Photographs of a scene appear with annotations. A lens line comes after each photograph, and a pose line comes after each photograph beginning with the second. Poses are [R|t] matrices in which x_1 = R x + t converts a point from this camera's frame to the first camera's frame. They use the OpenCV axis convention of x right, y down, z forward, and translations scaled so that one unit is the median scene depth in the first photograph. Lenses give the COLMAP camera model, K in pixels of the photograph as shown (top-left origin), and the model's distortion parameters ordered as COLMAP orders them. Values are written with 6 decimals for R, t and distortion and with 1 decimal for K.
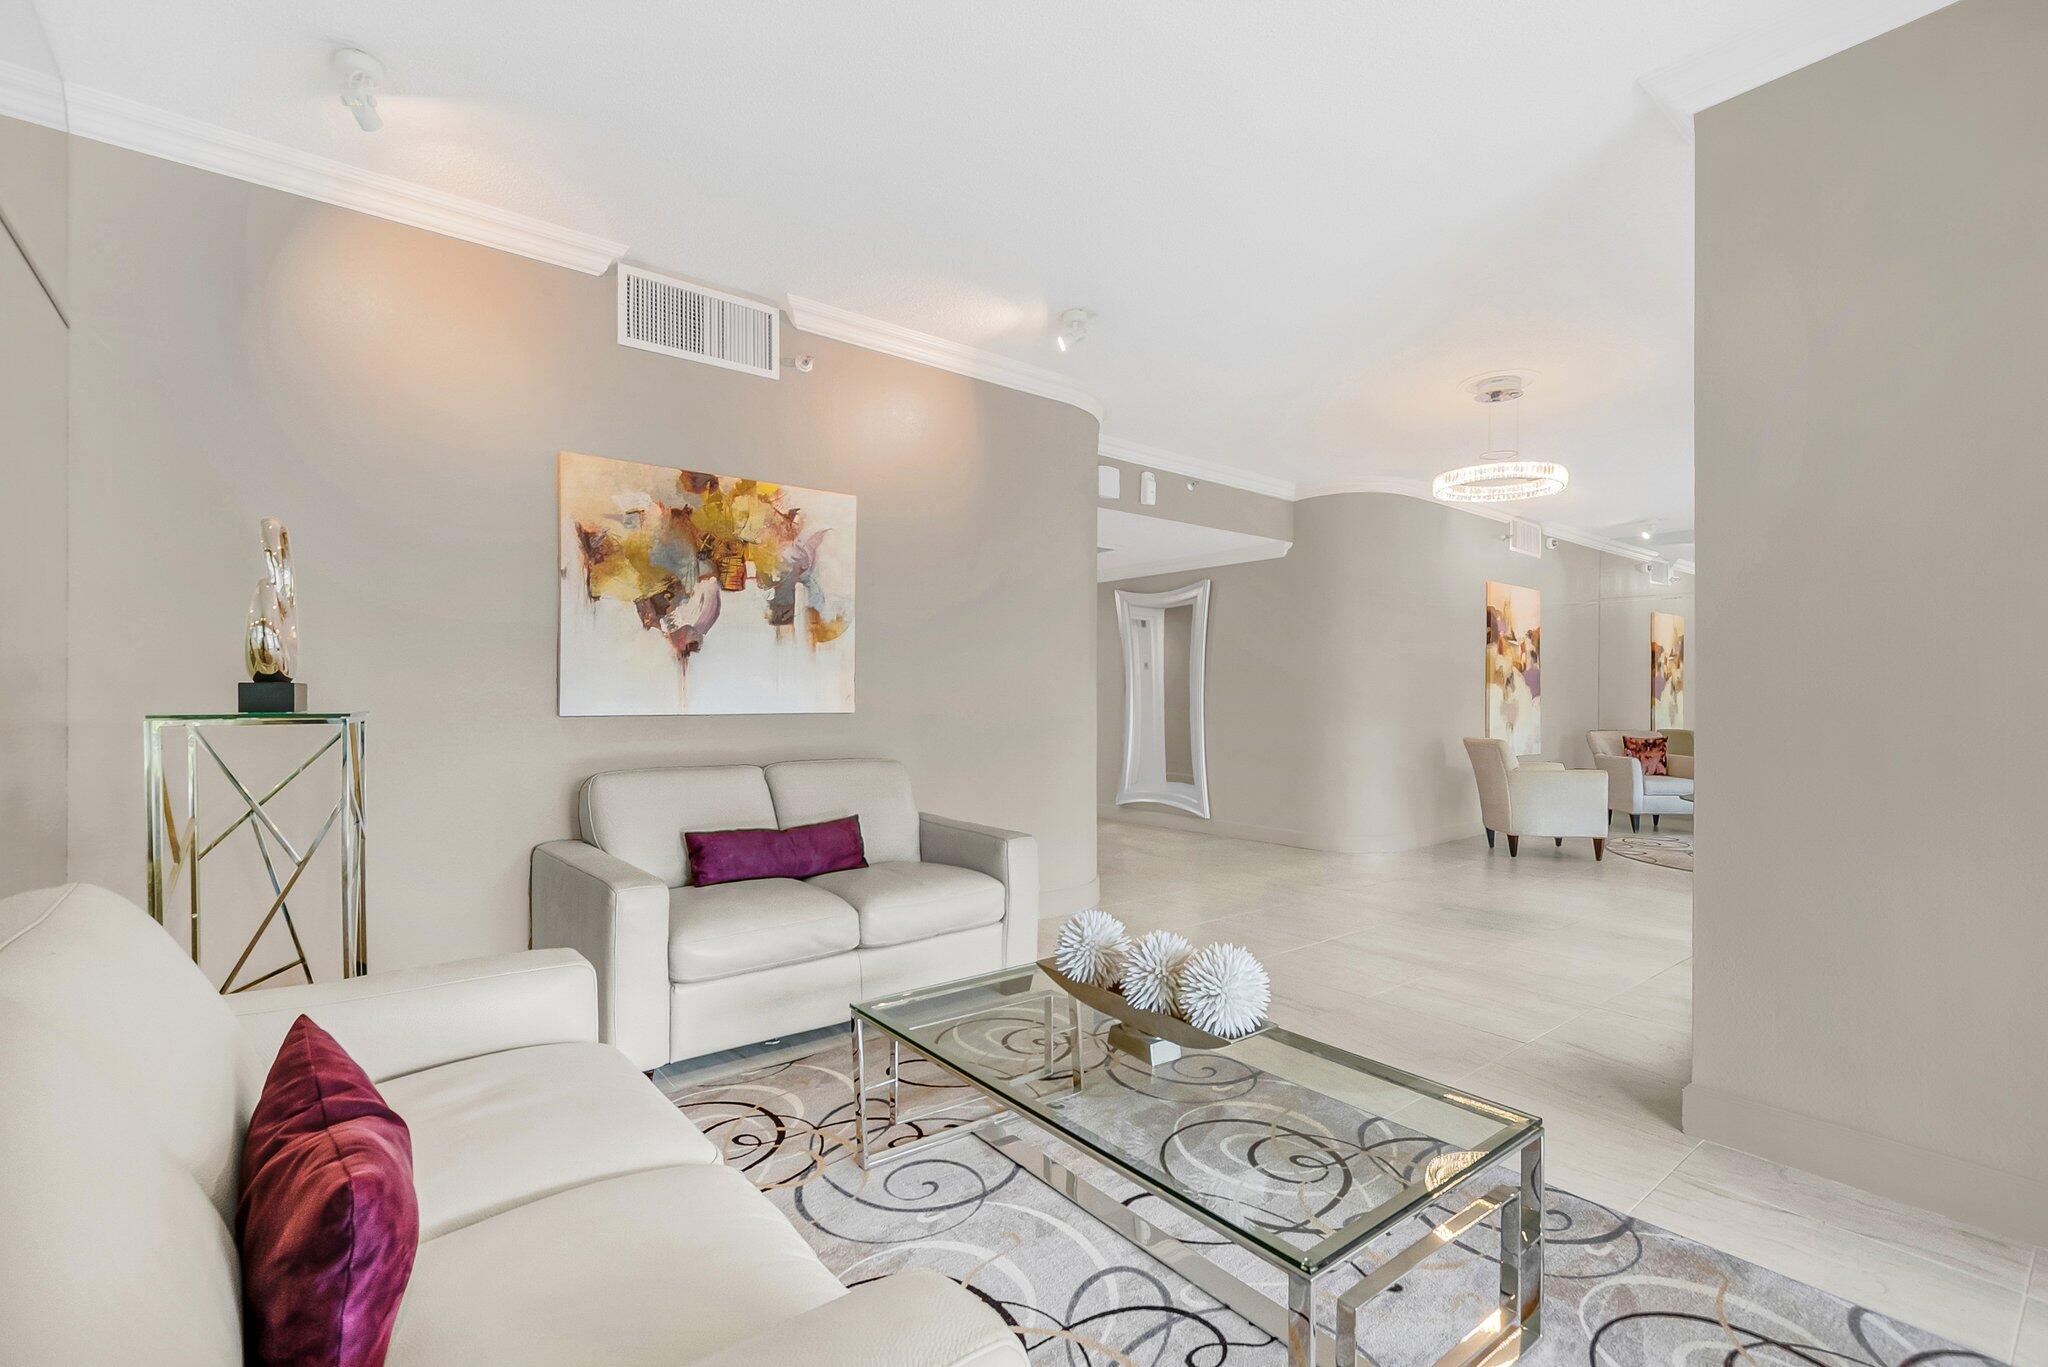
lens RADIAL K [[917.0, 0, 1021.4], [0, 917.0, 684.2], [0, 0, 1]] dist [-0.007386, 0.001174]
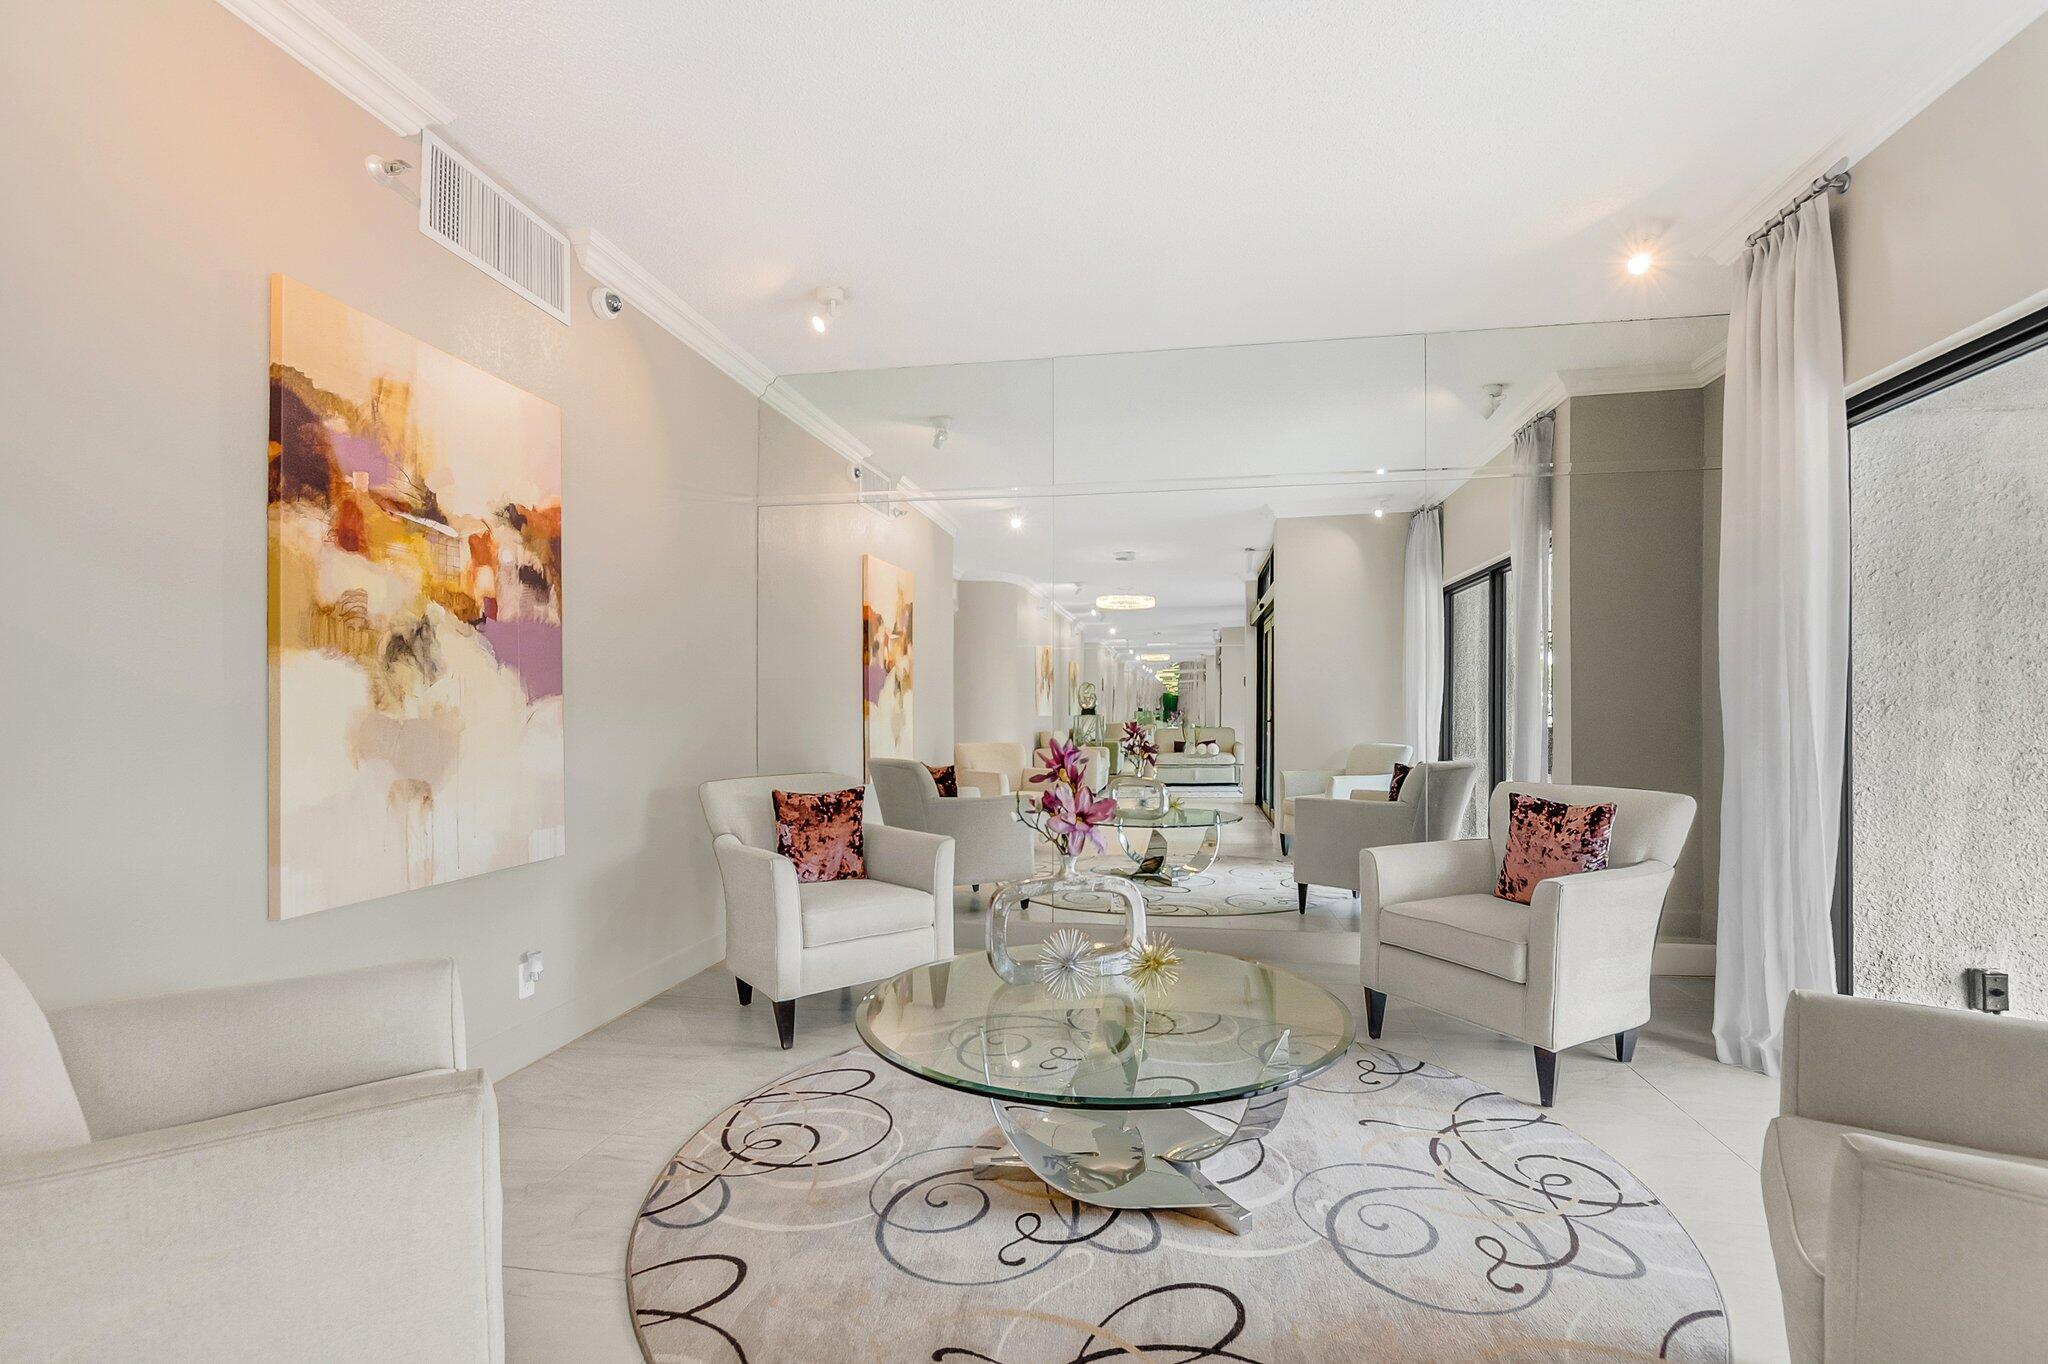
lens RADIAL K [[917.0, 0, 1024.6], [0, 917.0, 695.2], [0, 0, 1]] dist [-0.007386, 0.001174]
pose [[0.747686, -0.007498, 0.664010, 0.469213], [0.008718, 0.999961, 0.001474, 0.013731], [-0.663995, 0.004687, 0.747722, 0.615027]]
